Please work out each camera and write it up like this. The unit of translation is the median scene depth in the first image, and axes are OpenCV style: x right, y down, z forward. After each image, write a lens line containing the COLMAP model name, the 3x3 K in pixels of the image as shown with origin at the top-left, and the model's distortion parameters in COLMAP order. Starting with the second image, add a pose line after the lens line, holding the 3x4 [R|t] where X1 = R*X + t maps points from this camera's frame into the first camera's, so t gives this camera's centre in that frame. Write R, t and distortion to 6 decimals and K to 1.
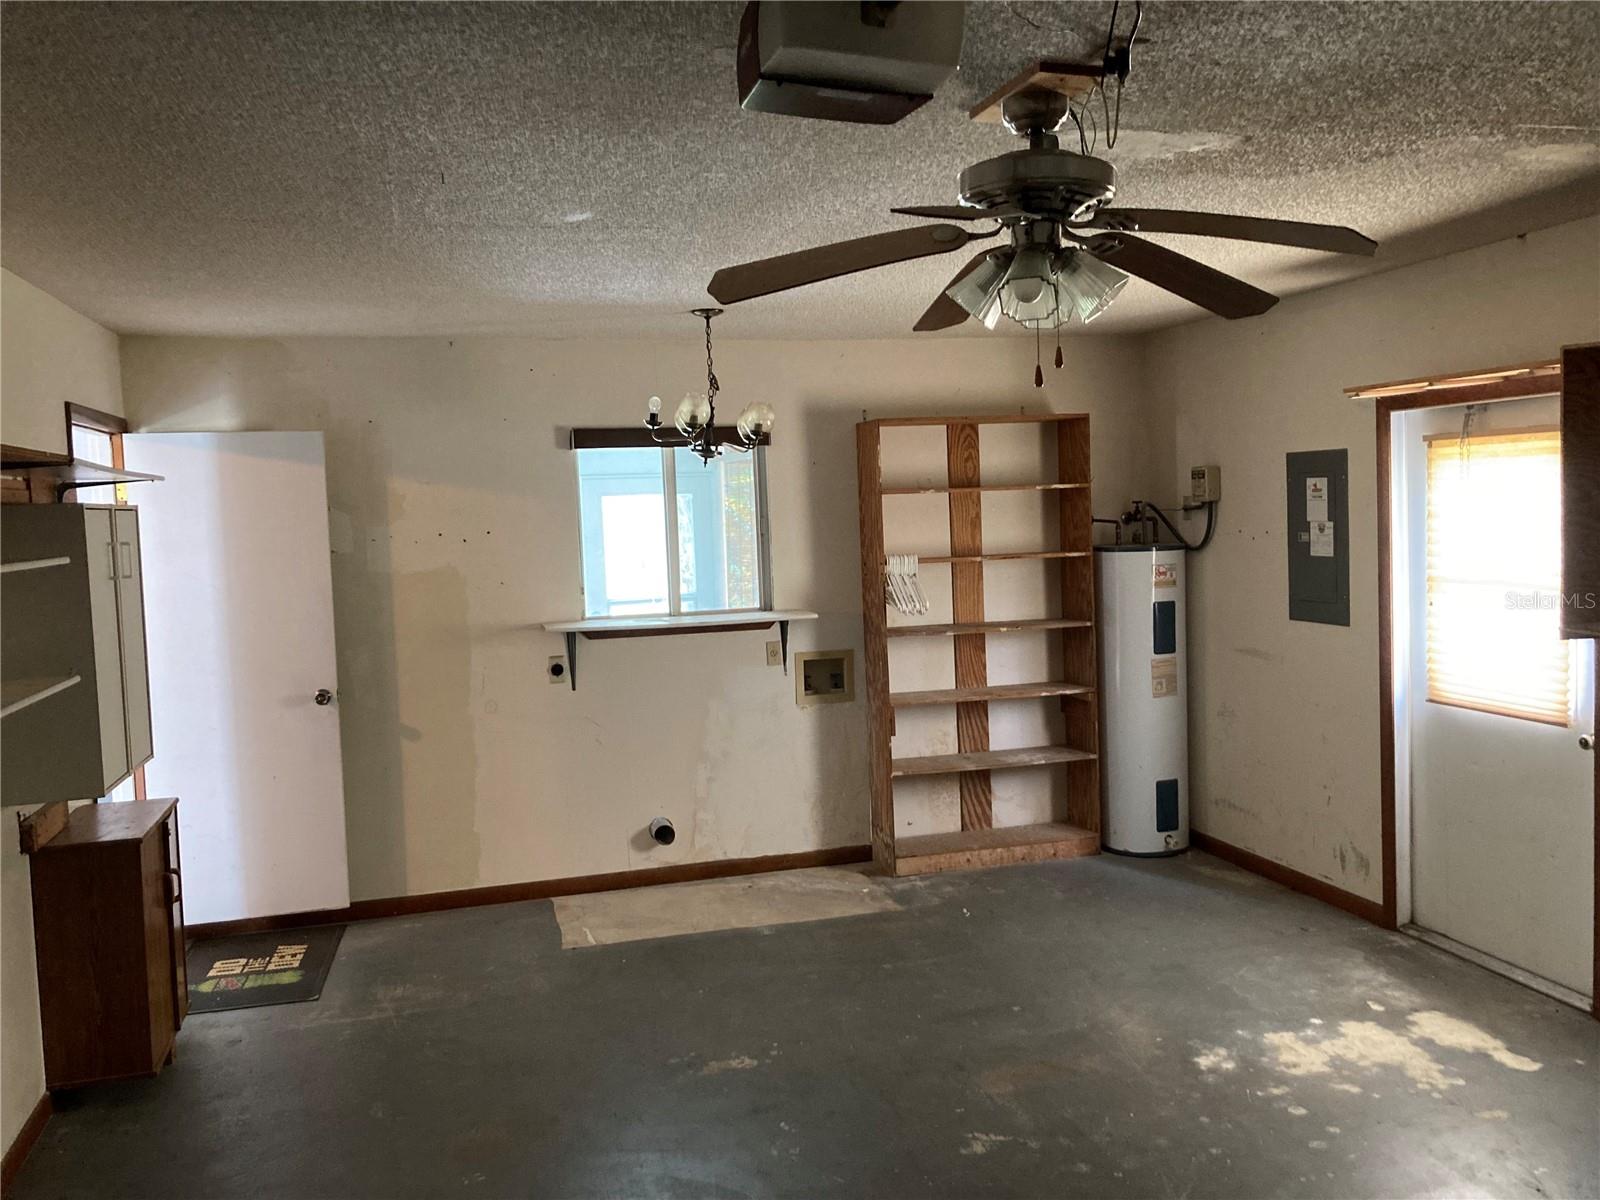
lens RADIAL K [[1313.4, 0, 803.0], [0, 1313.4, 598.7], [0, 0, 1]] dist [0.008264, 0.021057]
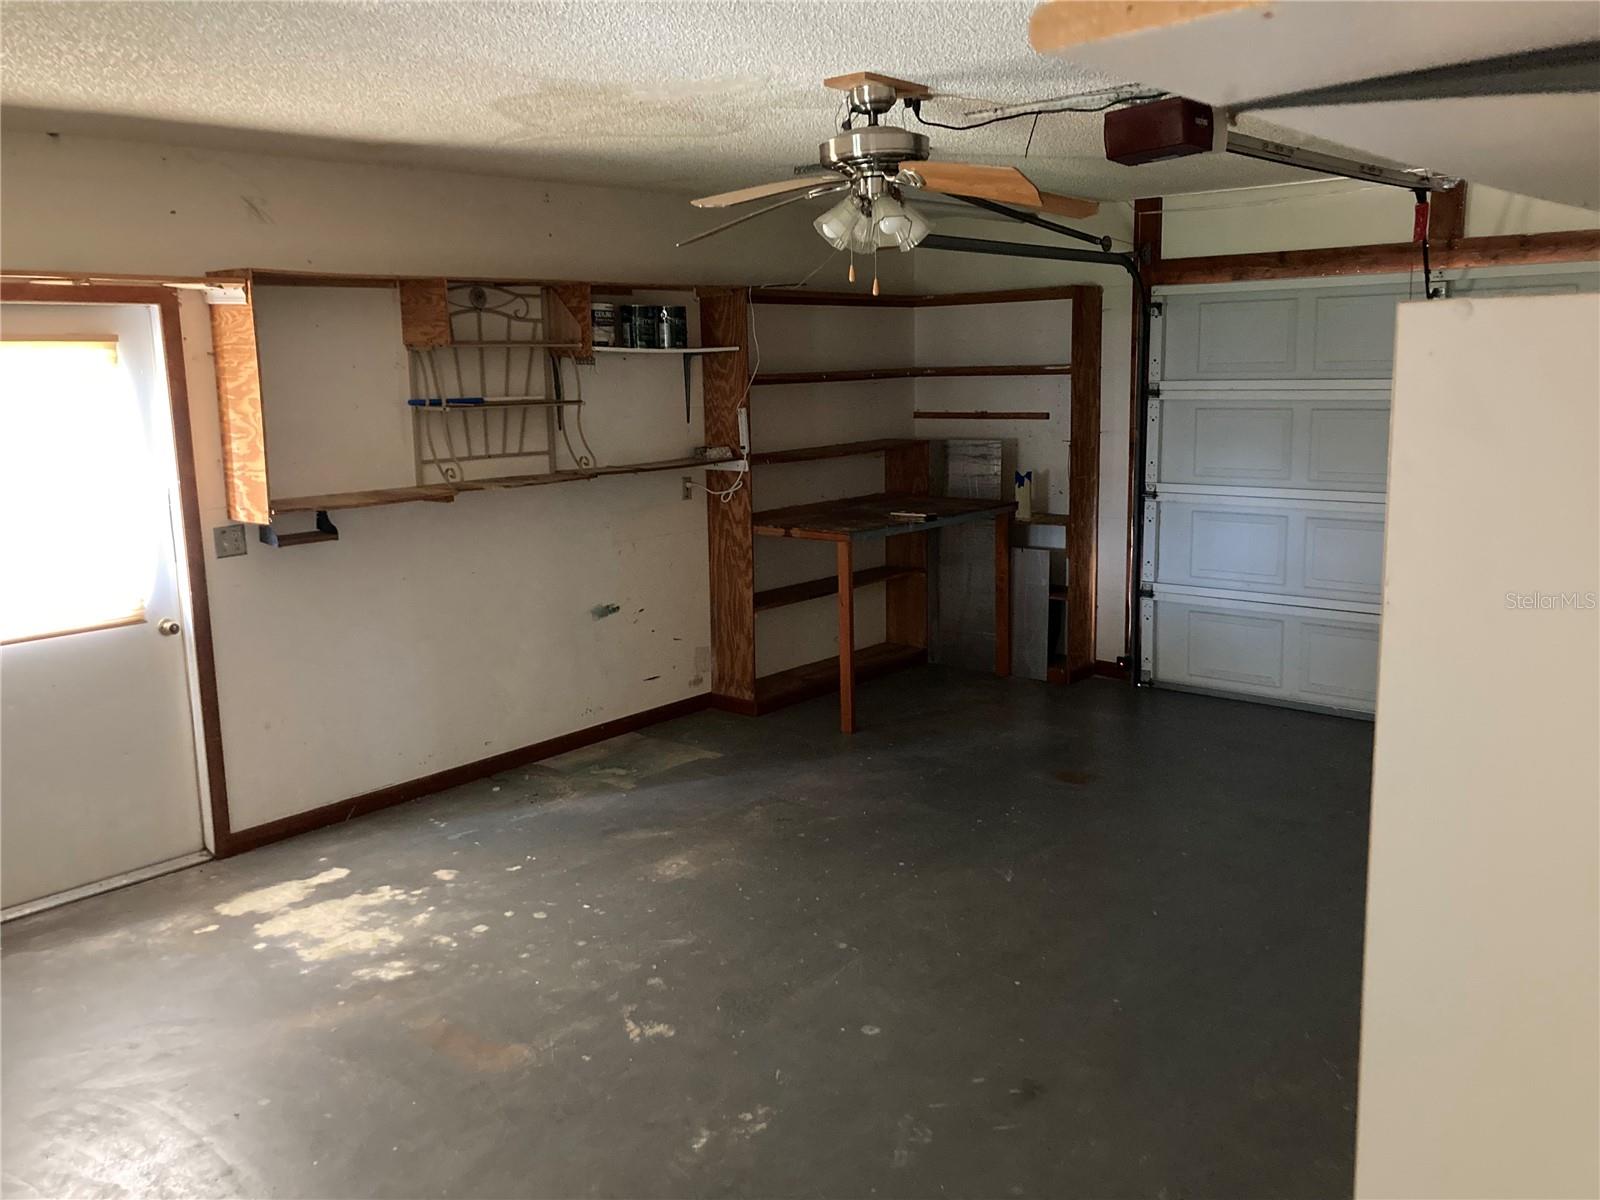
lens RADIAL K [[1313.4, 0, 801.3], [0, 1313.4, 595.9], [0, 0, 1]] dist [0.008264, 0.021057]
pose [[-0.541927, -0.109266, 0.833292, -0.630465], [0.103235, 0.975349, 0.195031, -0.079994], [-0.834061, 0.191717, -0.517288, 1.177308]]
